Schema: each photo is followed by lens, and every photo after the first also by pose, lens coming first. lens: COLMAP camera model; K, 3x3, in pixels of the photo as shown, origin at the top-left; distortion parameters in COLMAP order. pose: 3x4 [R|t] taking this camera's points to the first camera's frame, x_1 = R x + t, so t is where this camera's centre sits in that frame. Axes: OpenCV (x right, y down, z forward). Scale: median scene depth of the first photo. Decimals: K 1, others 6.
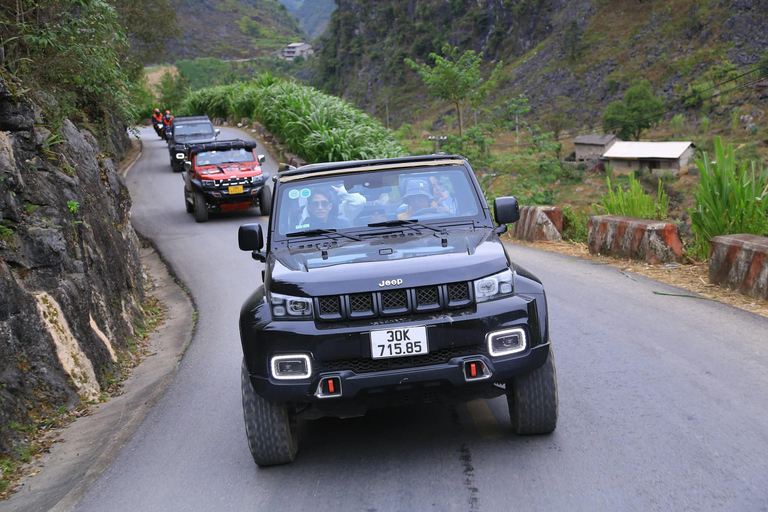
lens RADIAL K [[1200.9, 0, 384.0], [0, 1200.9, 256.0], [0, 0, 1]] dist [0.188634, -0.011741]
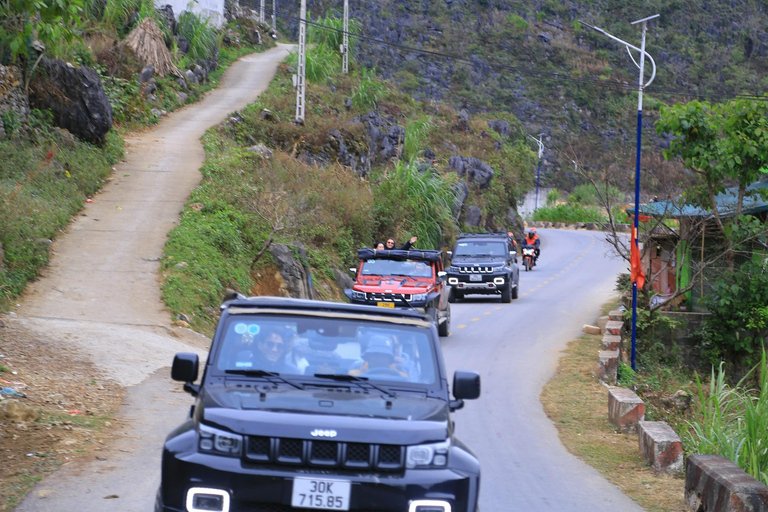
lens RADIAL K [[2279.8, 0, 384.0], [0, 2279.8, 256.0], [0, 0, 1]] dist [0.595291, -0.149404]
pose [[0.985637, 0.168649, -0.008725, 0.045942], [-0.168724, 0.981263, -0.093034, 0.045416], [-0.007129, 0.093170, 0.995625, -0.881077]]
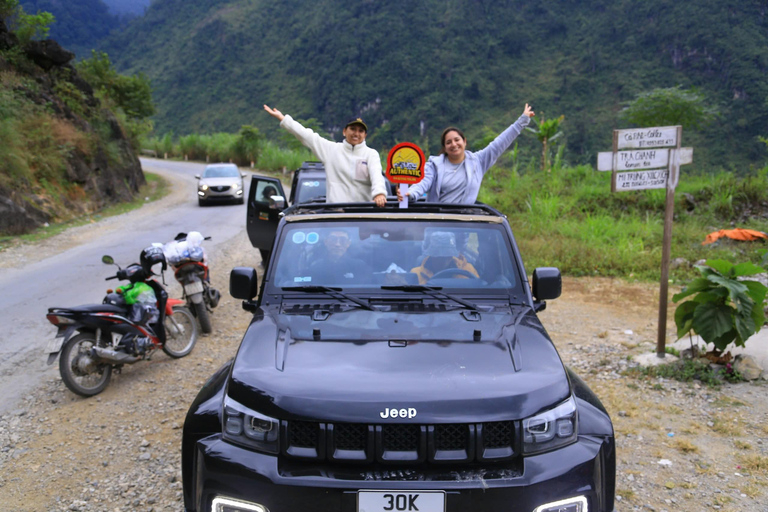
lens RADIAL K [[680.0, 0, 384.0], [0, 680.0, 256.0], [0, 0, 1]] dist [-0.005304, -0.003372]
pose [[0.993598, 0.110111, -0.025277, -0.002341], [-0.108977, 0.993133, 0.042558, -0.077763], [0.029789, -0.039531, 0.998774, 0.625136]]
